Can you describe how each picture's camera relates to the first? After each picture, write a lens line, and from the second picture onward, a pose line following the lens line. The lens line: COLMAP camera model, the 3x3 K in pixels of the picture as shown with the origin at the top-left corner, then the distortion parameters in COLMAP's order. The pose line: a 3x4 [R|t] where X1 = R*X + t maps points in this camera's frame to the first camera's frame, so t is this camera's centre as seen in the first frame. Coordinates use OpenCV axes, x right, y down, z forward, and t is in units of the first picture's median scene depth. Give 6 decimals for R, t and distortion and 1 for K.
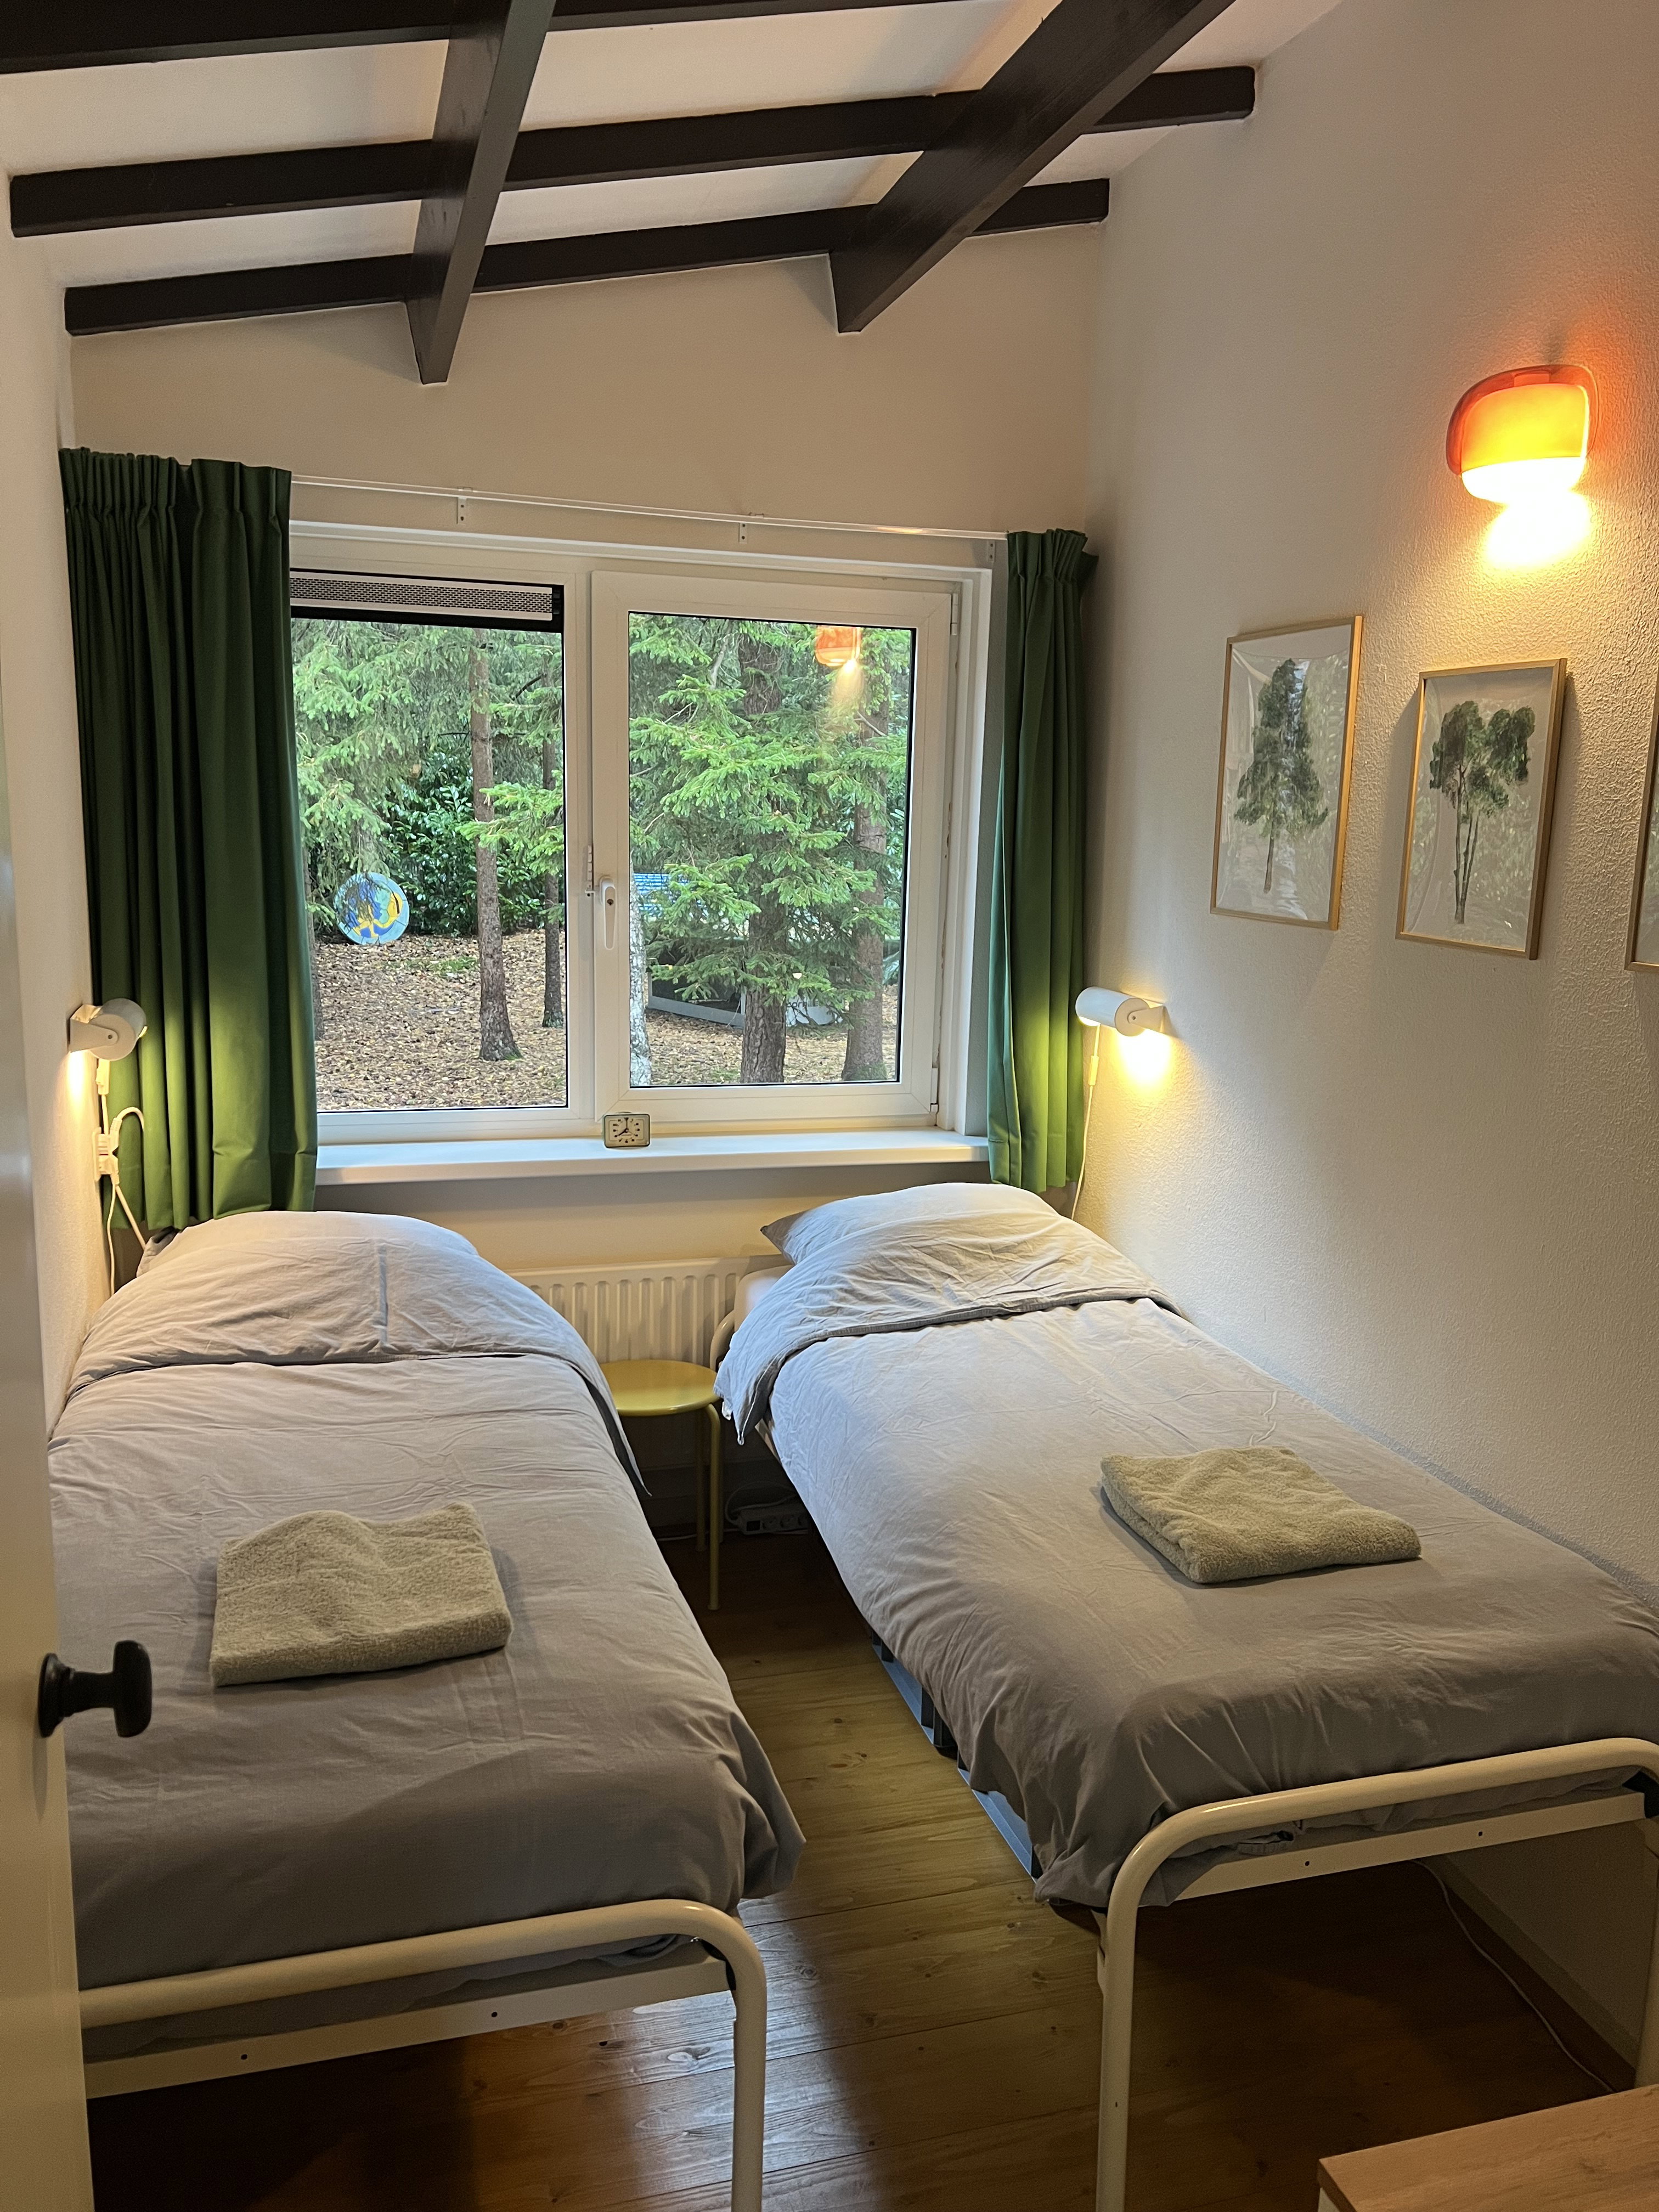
lens RADIAL K [[1658.1, 0, 845.4], [0, 1658.1, 1099.7], [0, 0, 1]] dist [0.014611, -0.035287]
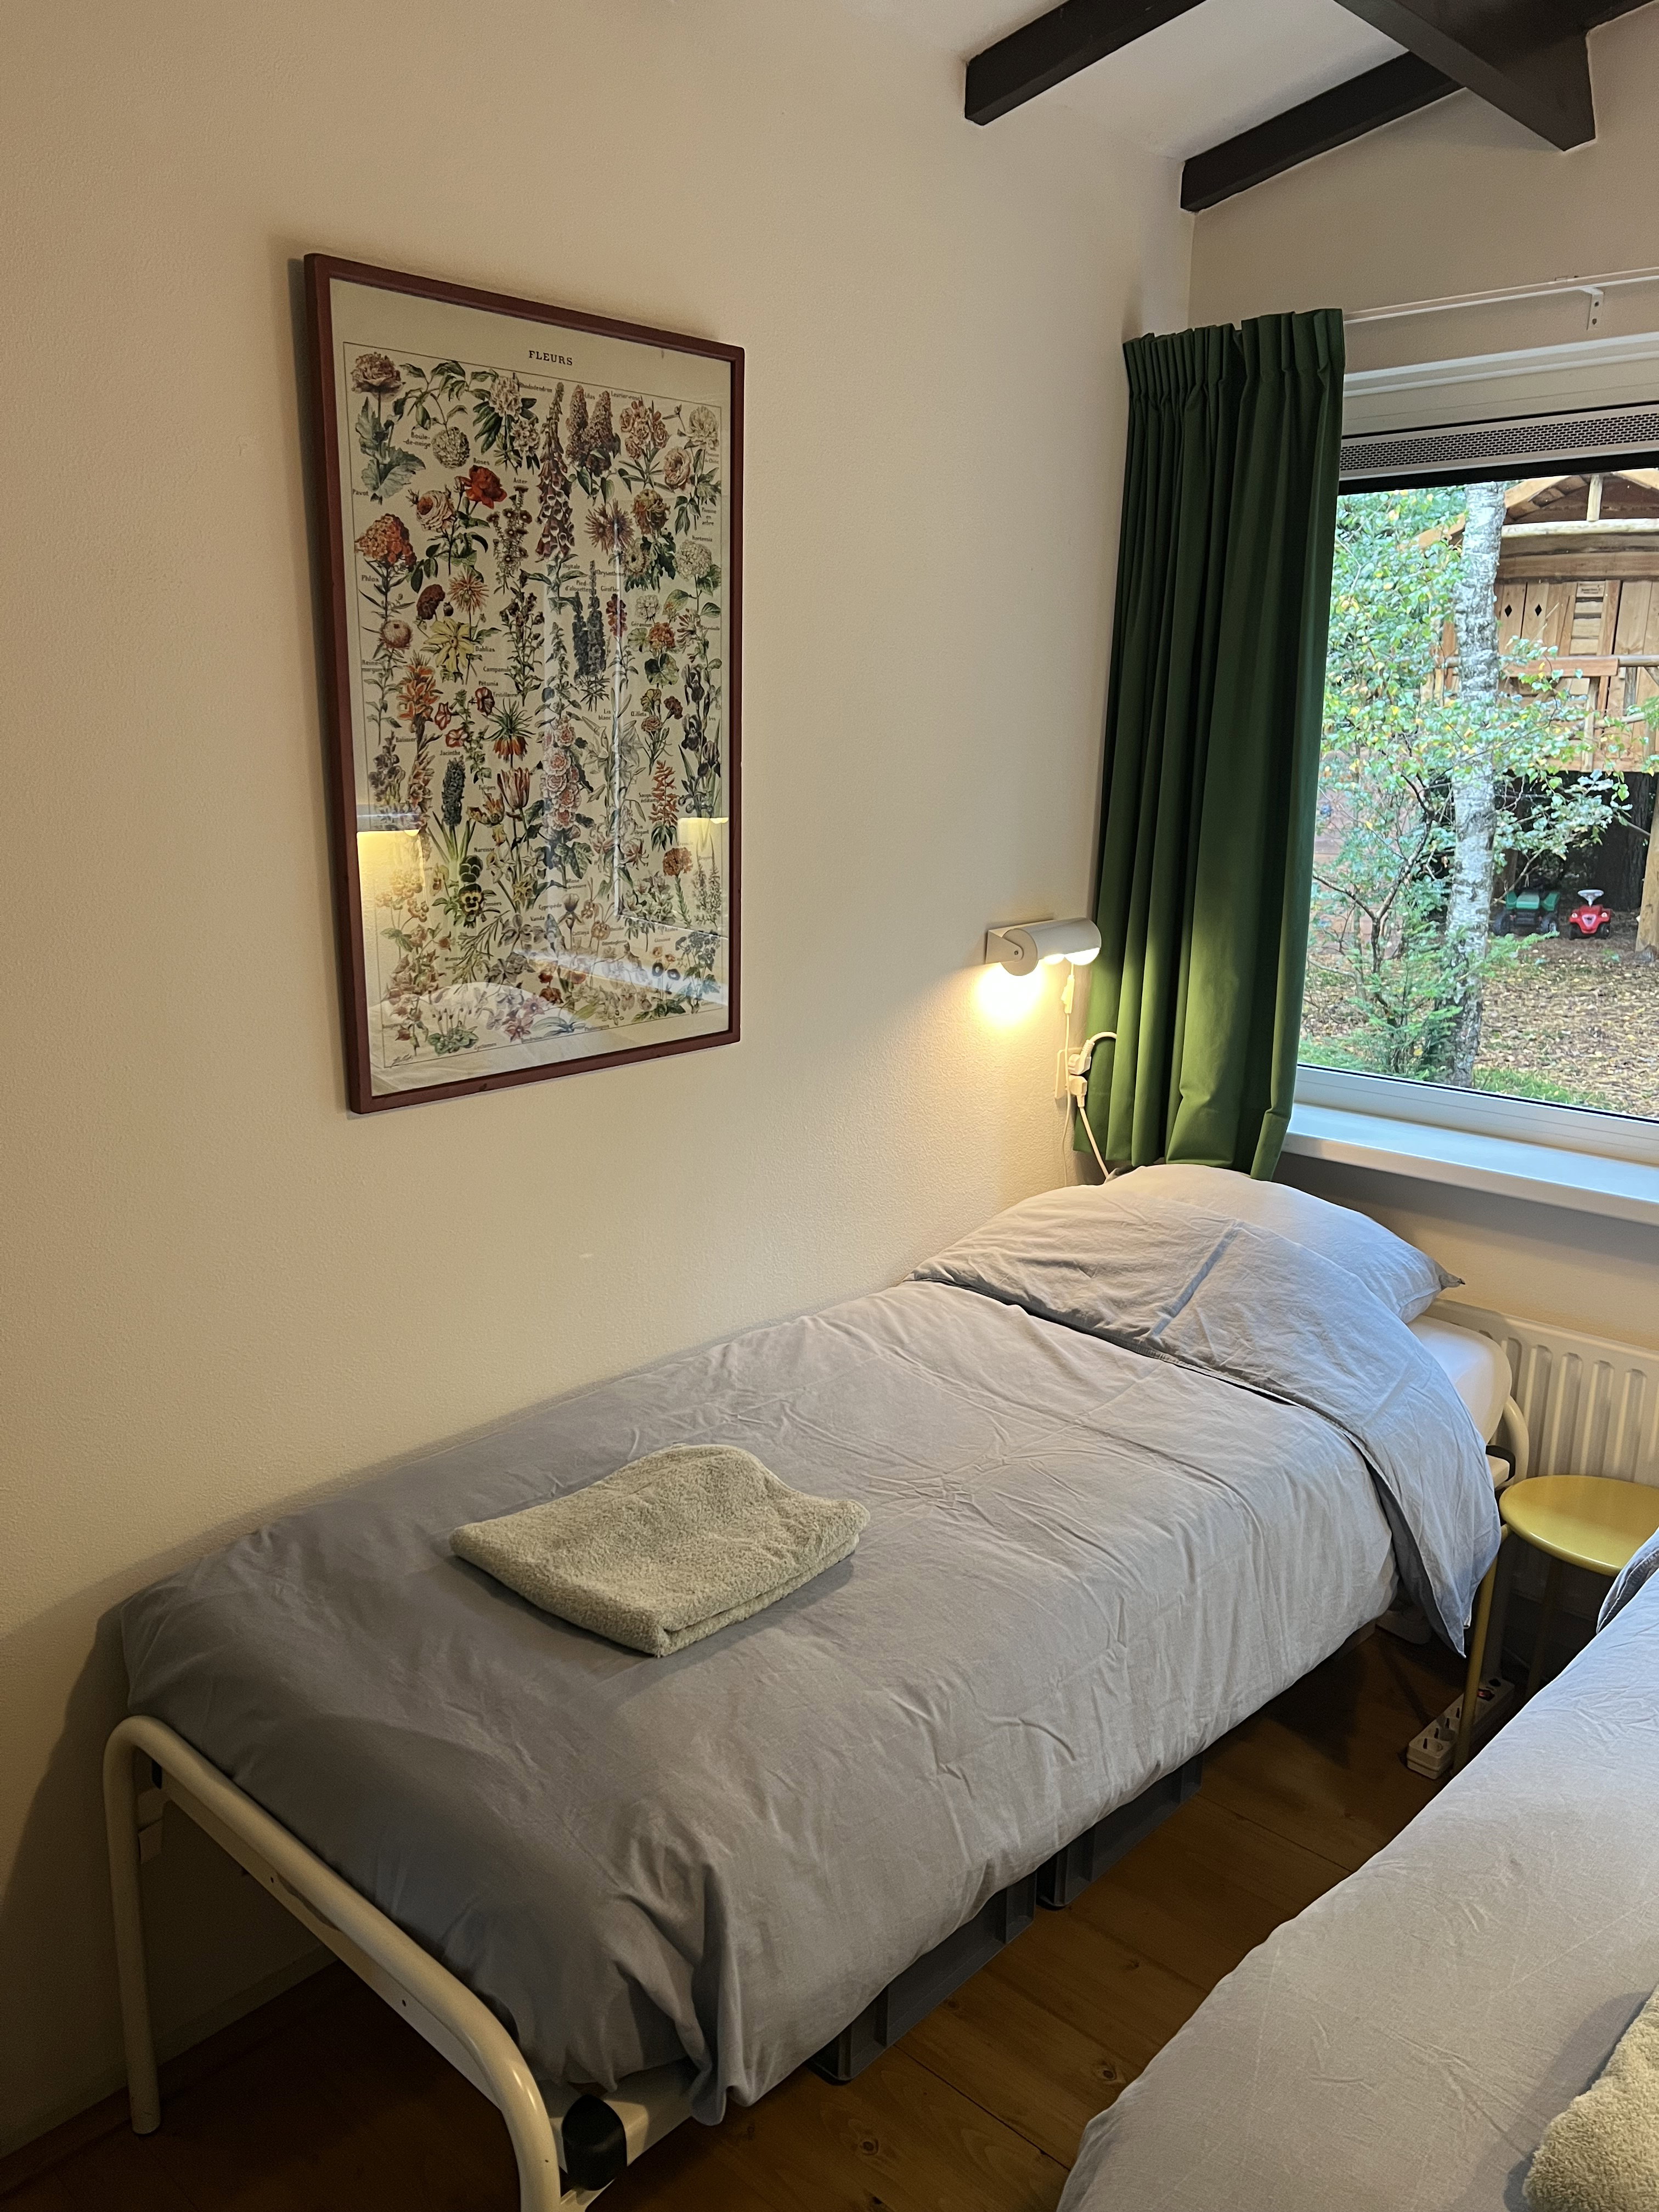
lens RADIAL K [[1658.1, 0, 837.7], [0, 1658.1, 1109.3], [0, 0, 1]] dist [0.014611, -0.035287]
pose [[0.508918, 0.182693, -0.841205, 0.339023], [-0.154498, 0.980736, 0.119528, -0.045421], [0.846837, 0.069134, 0.527340, 0.392590]]
